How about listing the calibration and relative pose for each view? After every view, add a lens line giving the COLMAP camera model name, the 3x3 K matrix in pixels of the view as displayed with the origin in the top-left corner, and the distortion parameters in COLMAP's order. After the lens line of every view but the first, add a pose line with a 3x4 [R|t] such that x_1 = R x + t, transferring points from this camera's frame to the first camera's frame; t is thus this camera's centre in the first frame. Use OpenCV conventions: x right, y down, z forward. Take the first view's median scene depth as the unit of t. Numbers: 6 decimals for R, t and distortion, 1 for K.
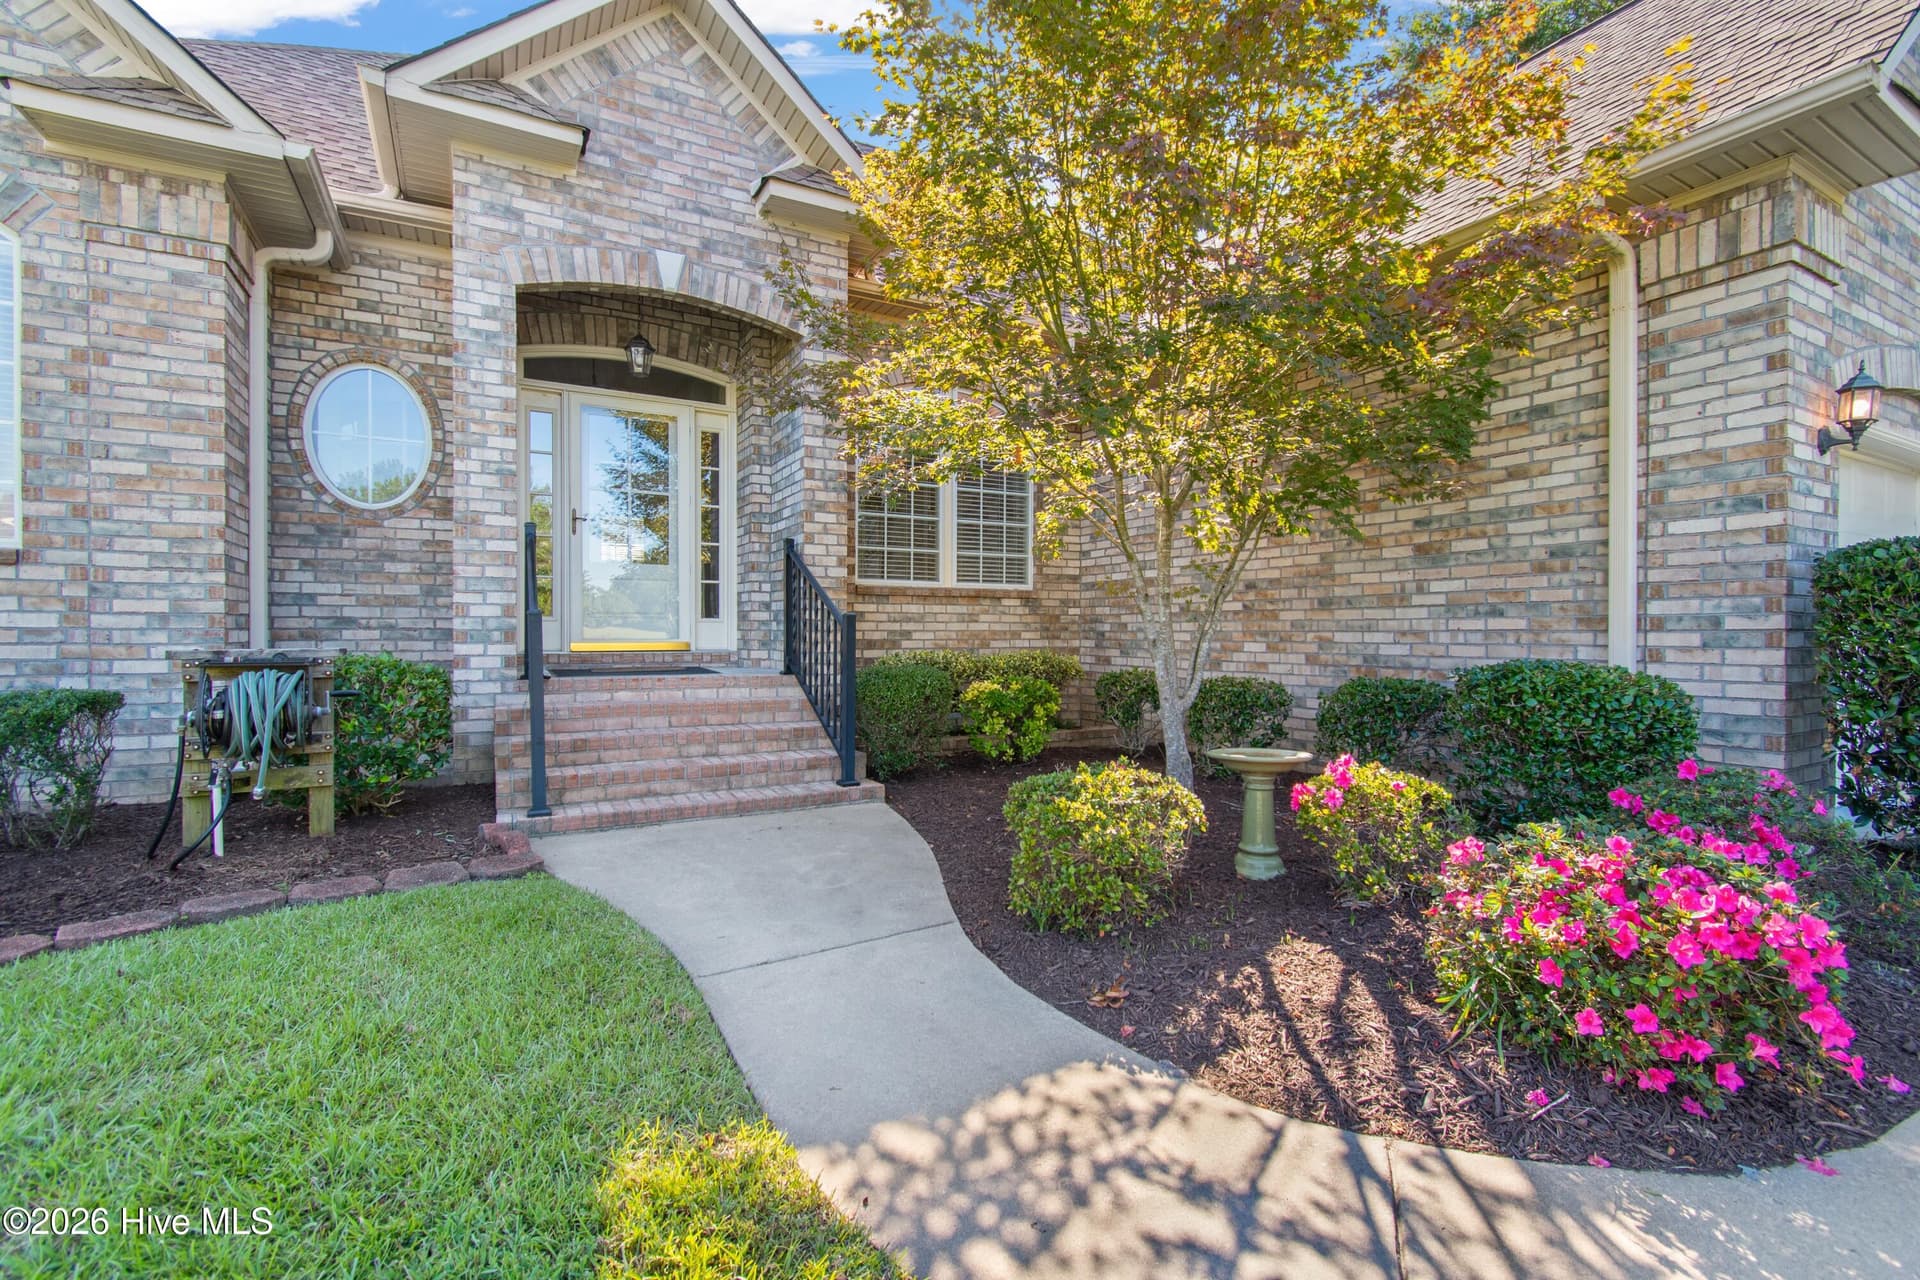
lens RADIAL K [[848.8, 0, 953.7], [0, 848.8, 634.0], [0, 0, 1]] dist [0.004020, 0.000256]
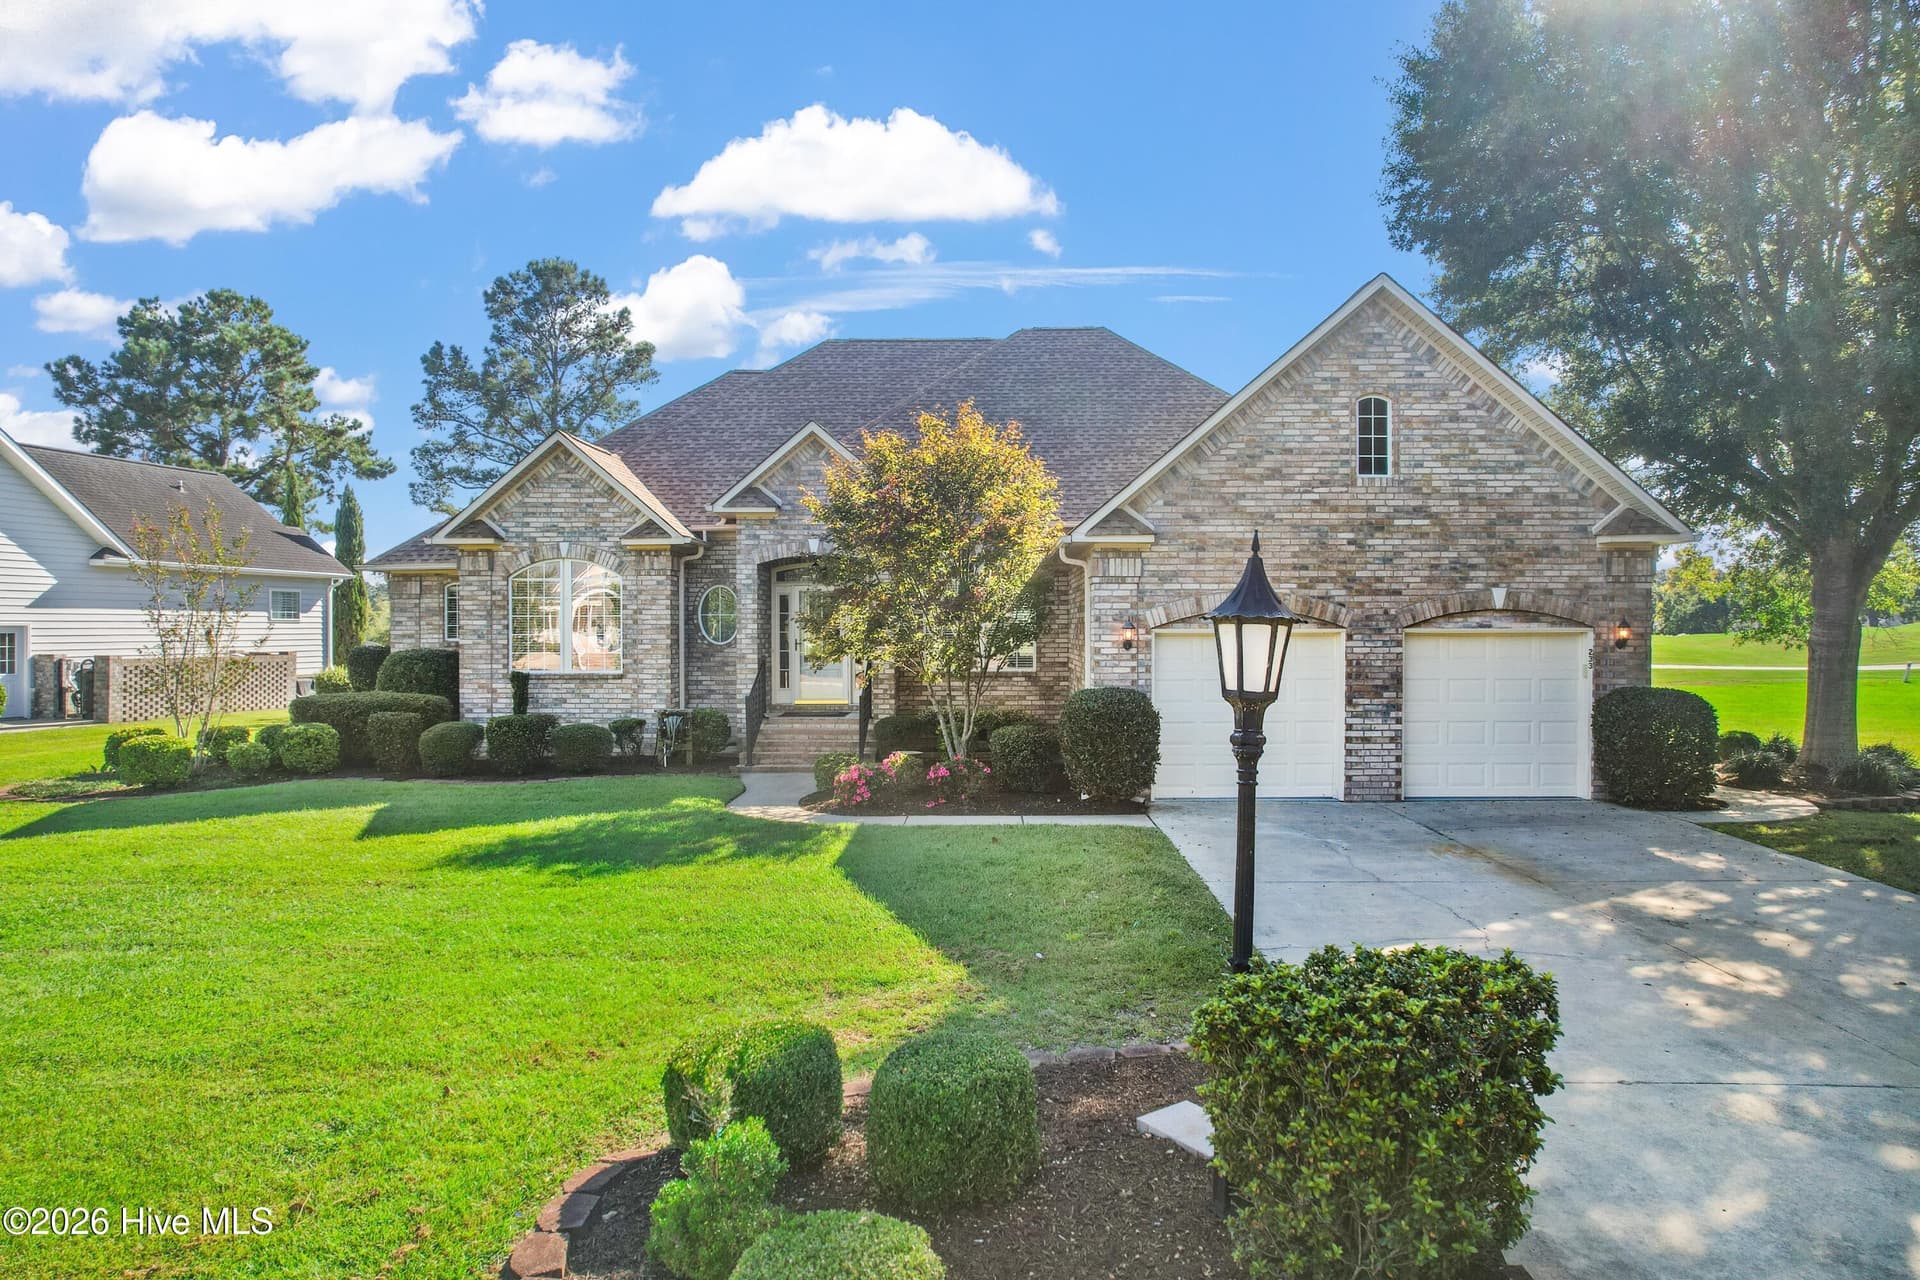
lens RADIAL K [[1222.3, 0, 954.1], [0, 1222.3, 634.6], [0, 0, 1]] dist [-0.070415, 0.065170]
pose [[0.865229, -0.002141, -0.501373, 2.027912], [0.003099, 0.999995, 0.001079, -0.220791], [0.501368, -0.002487, 0.865231, -2.074316]]
